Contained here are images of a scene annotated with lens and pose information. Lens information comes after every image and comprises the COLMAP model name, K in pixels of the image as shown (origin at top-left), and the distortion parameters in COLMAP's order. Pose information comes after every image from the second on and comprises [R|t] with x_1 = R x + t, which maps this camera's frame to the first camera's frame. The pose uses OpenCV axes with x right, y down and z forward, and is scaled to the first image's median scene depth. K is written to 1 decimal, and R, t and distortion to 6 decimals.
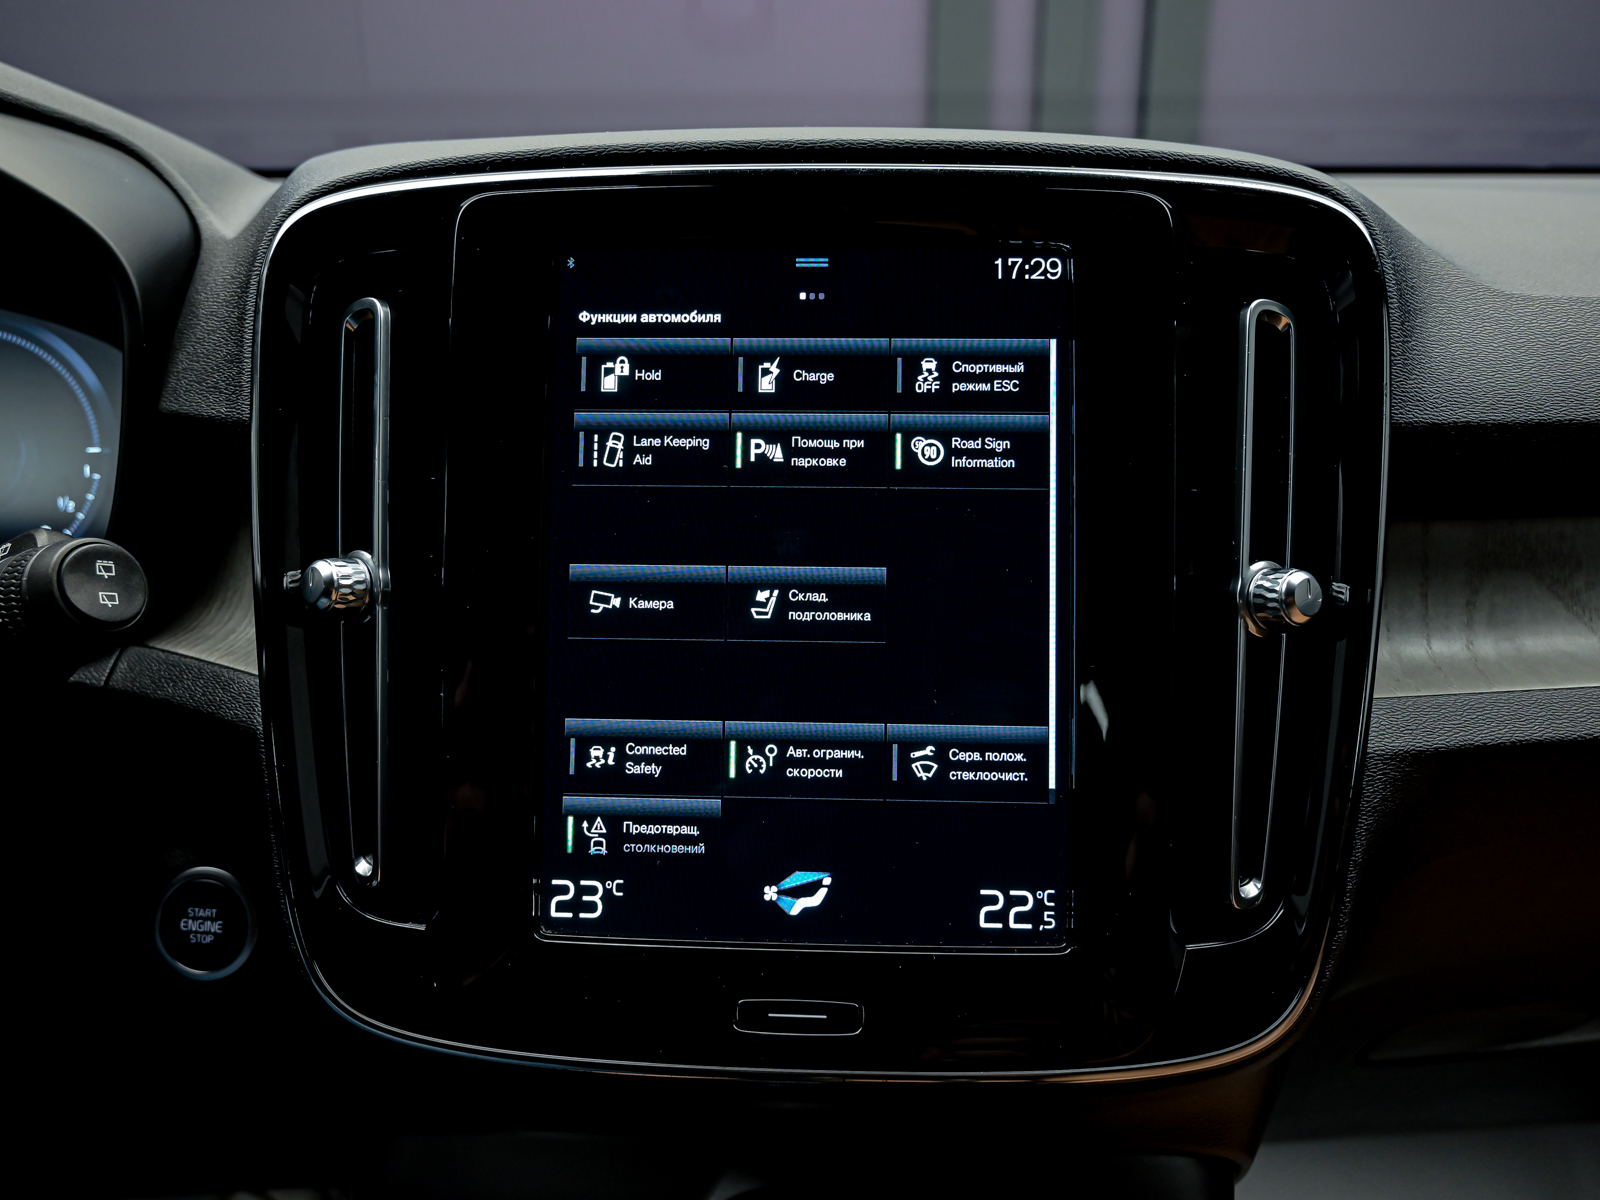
lens RADIAL K [[1172.1, 0, 800.0], [0, 1172.1, 600.0], [0, 0, 1]] dist [-0.003231, -0.001937]
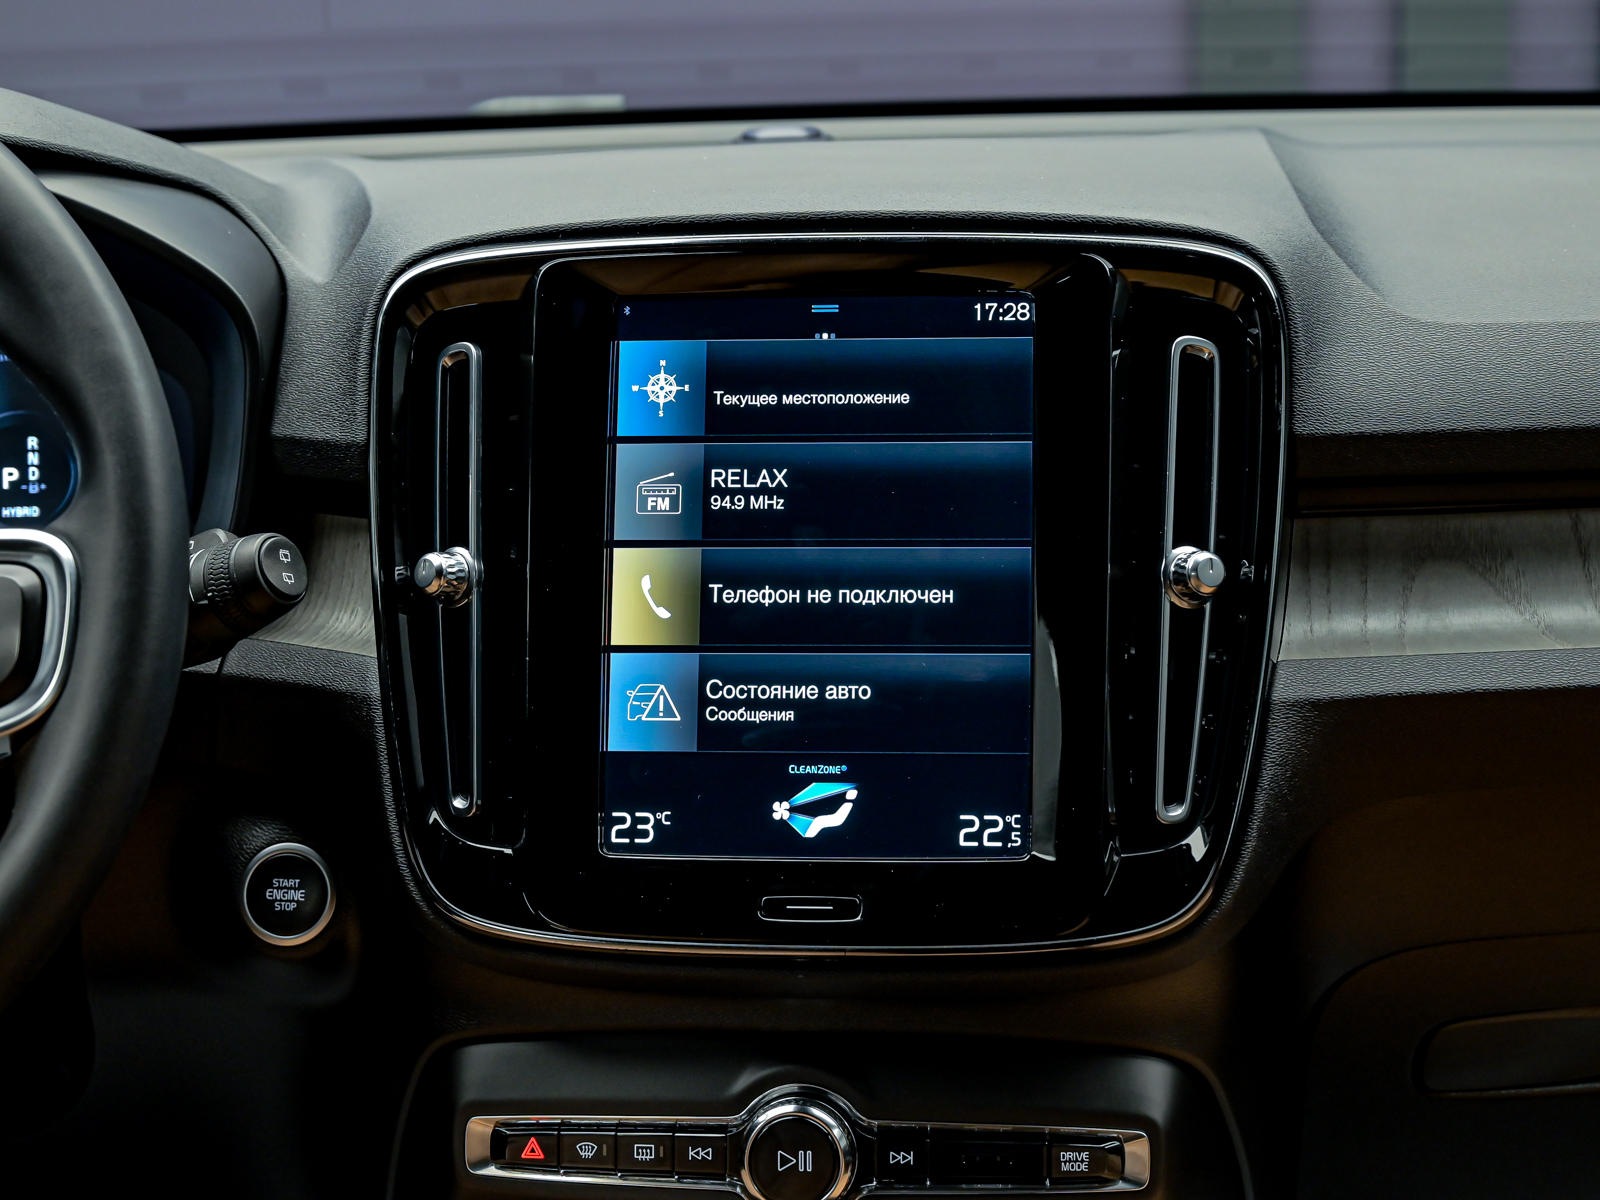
lens RADIAL K [[2967.8, 0, 800.0], [0, 2967.8, 600.0], [0, 0, 1]] dist [0.010282, -0.023670]
pose [[0.997582, -0.007854, -0.069049, 0.199961], [0.001860, 0.996255, -0.086447, 0.286710], [0.069470, 0.086109, 0.993861, -2.091288]]
